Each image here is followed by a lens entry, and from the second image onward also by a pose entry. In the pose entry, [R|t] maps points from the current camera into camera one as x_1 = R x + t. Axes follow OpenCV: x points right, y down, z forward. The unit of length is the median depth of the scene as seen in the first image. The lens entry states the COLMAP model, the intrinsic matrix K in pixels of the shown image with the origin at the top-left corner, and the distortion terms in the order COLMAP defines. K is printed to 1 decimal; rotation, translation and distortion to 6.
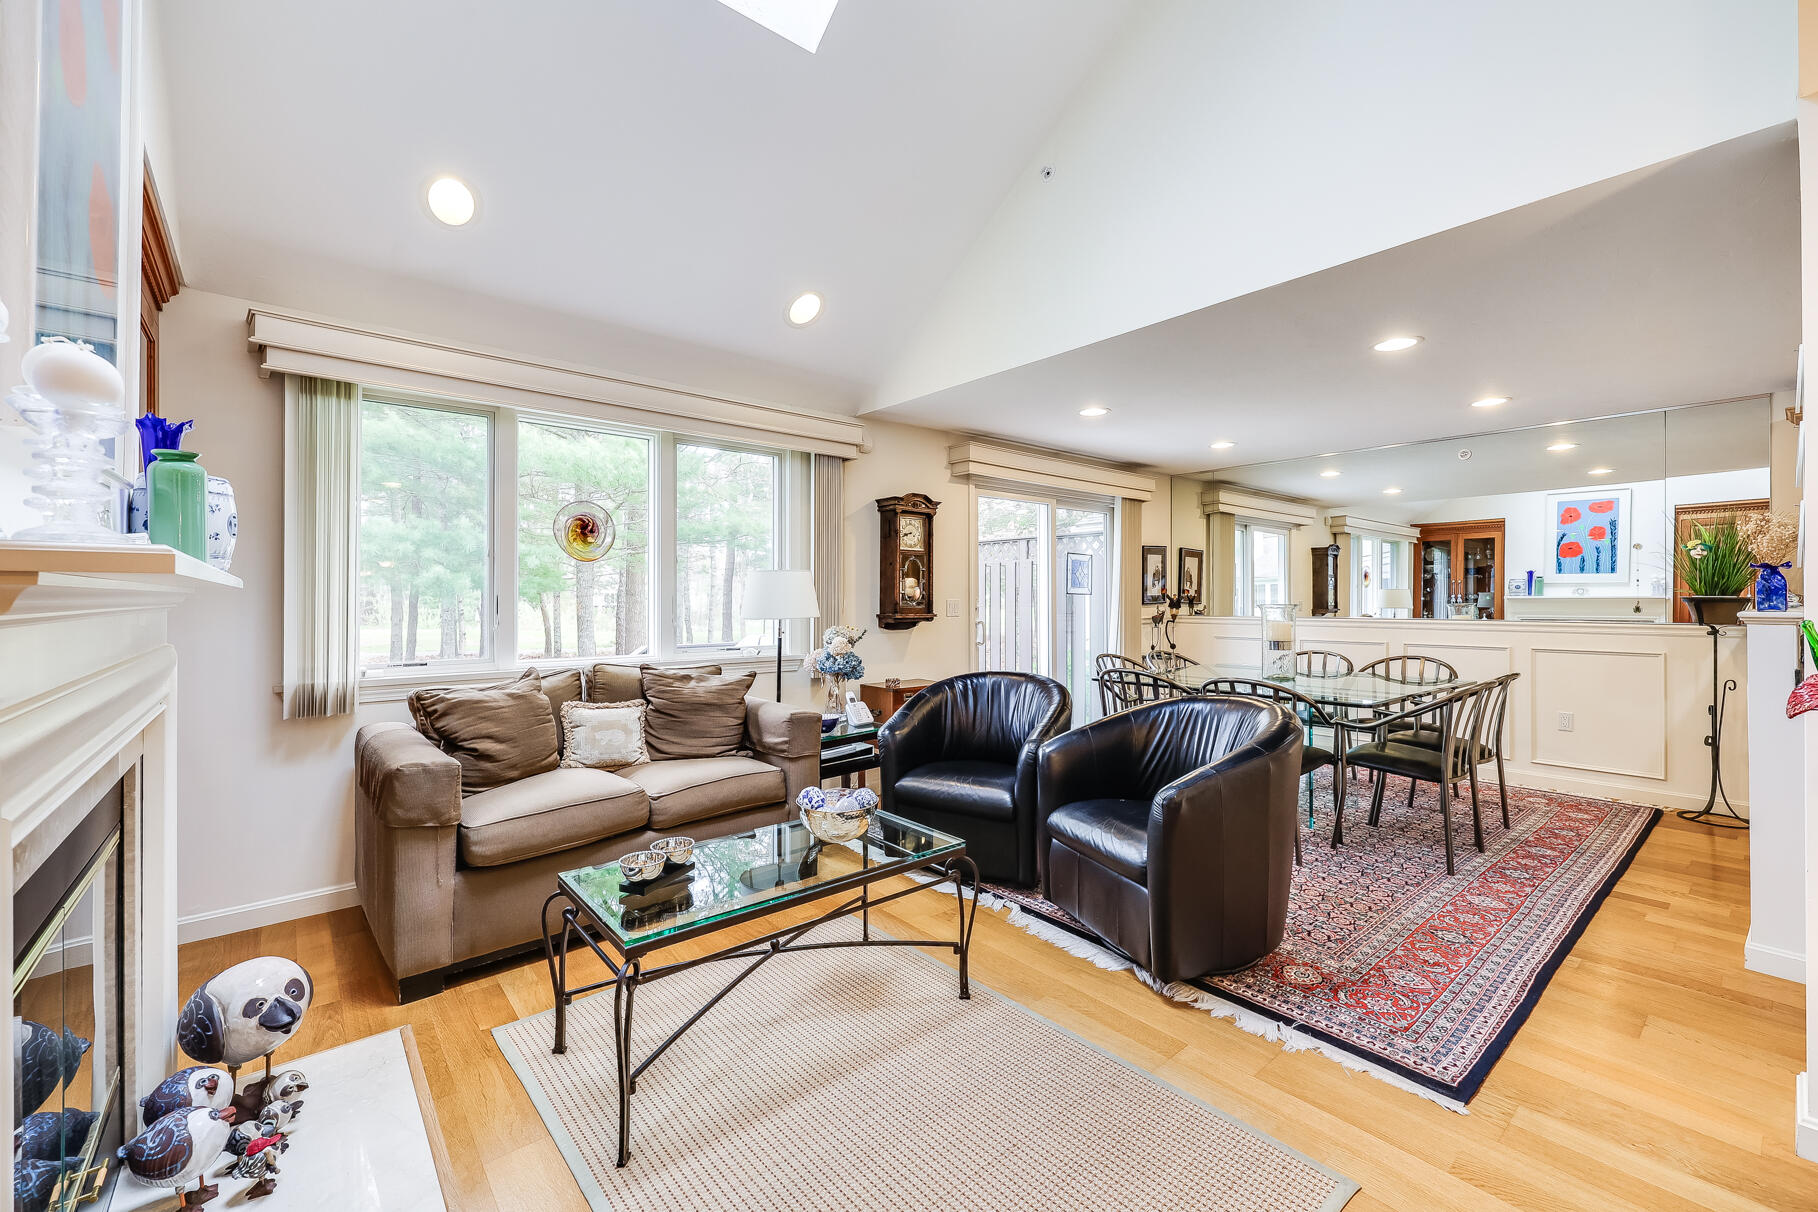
lens RADIAL K [[747.5, 0, 904.7], [0, 747.5, 595.5], [0, 0, 1]] dist [-0.001340, -0.000109]
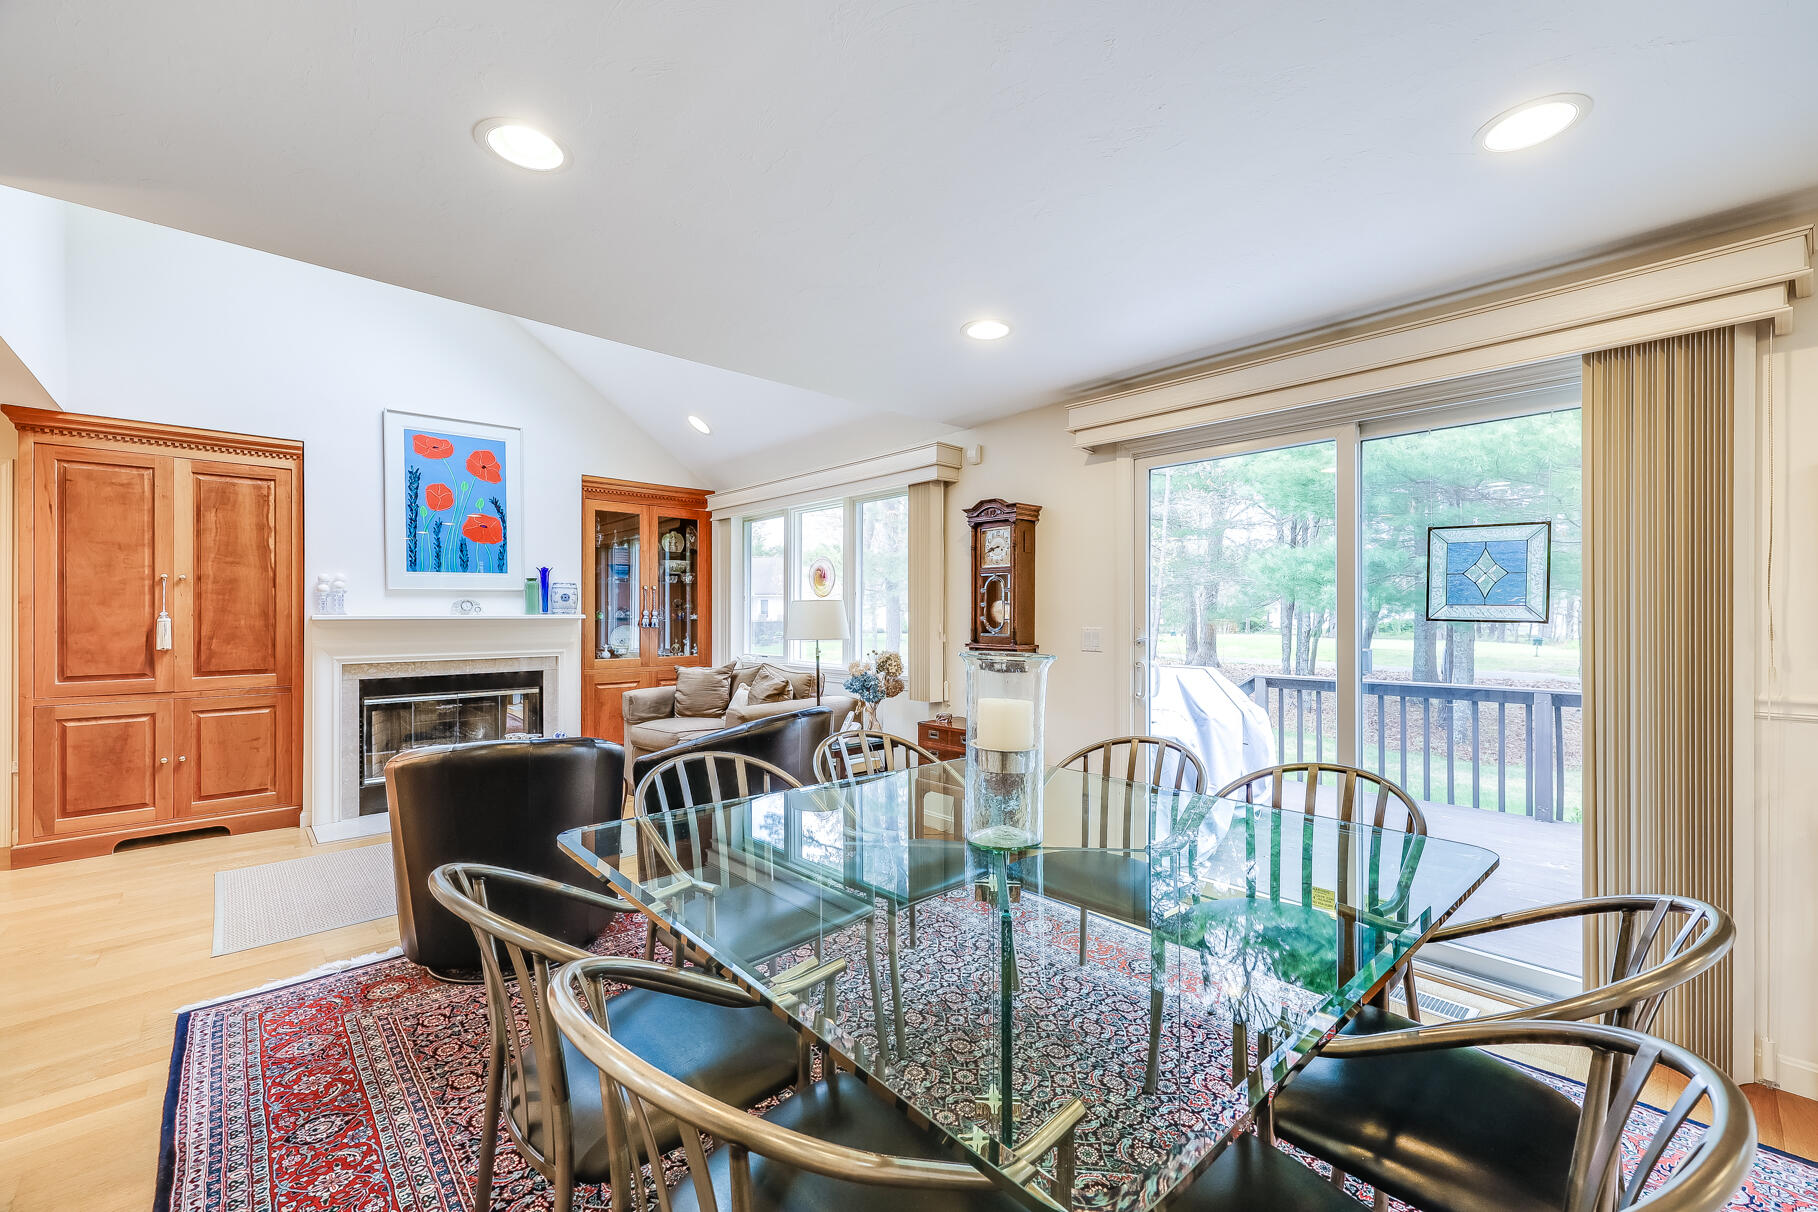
lens RADIAL K [[723.1, 0, 910.0], [0, 723.1, 614.6], [0, 0, 1]] dist [-0.005834, 0.000320]
pose [[0.065643, 0.001710, -0.997842, 0.803525], [0.003021, 0.999994, 0.001913, -0.009655], [0.997839, -0.003140, 0.065637, 0.844201]]
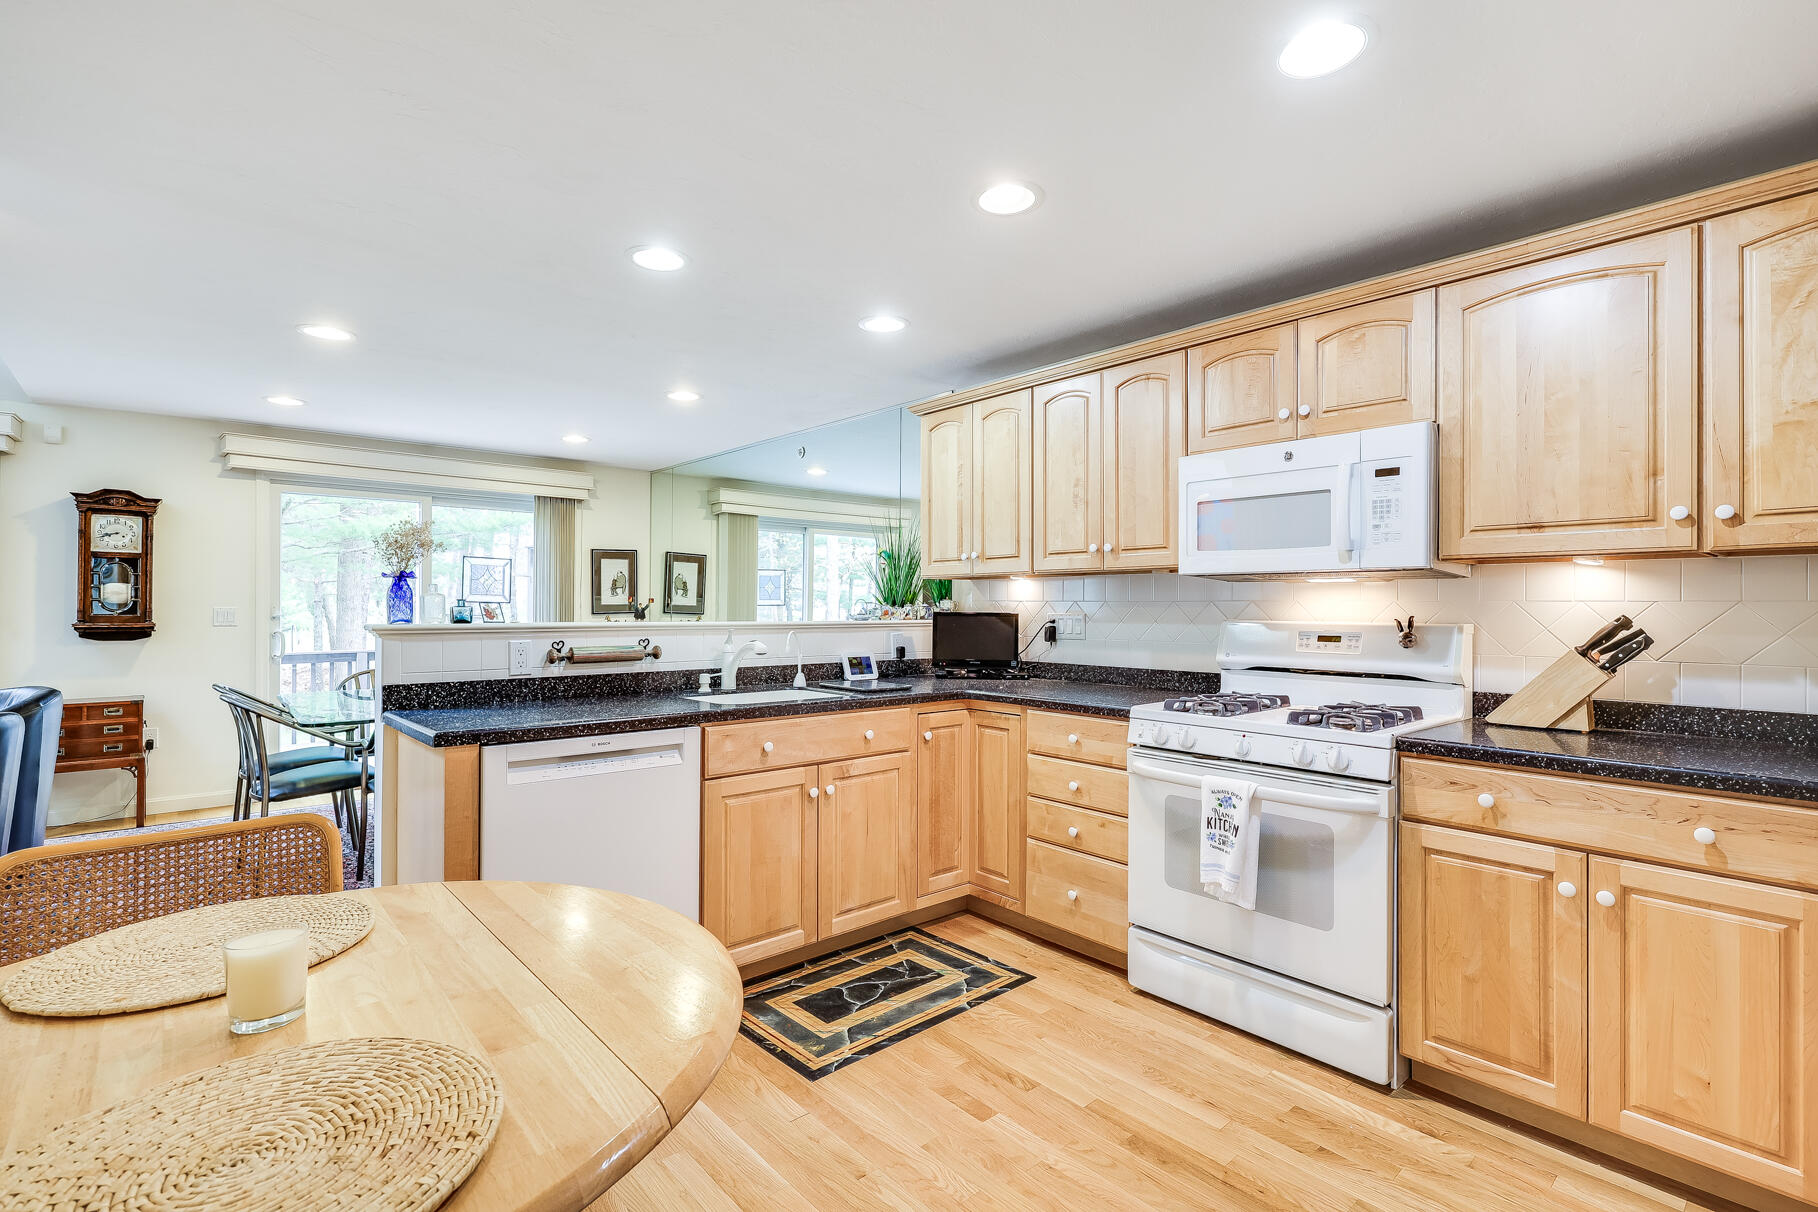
lens RADIAL K [[822.3, 0, 894.5], [0, 822.3, 611.8], [0, 0, 1]] dist [-0.001048, -0.000032]
pose [[0.999957, 0.008562, 0.003448, 0.942158], [-0.008602, 0.999894, 0.011740, -0.008327], [-0.003347, -0.011770, 0.999925, 0.002986]]
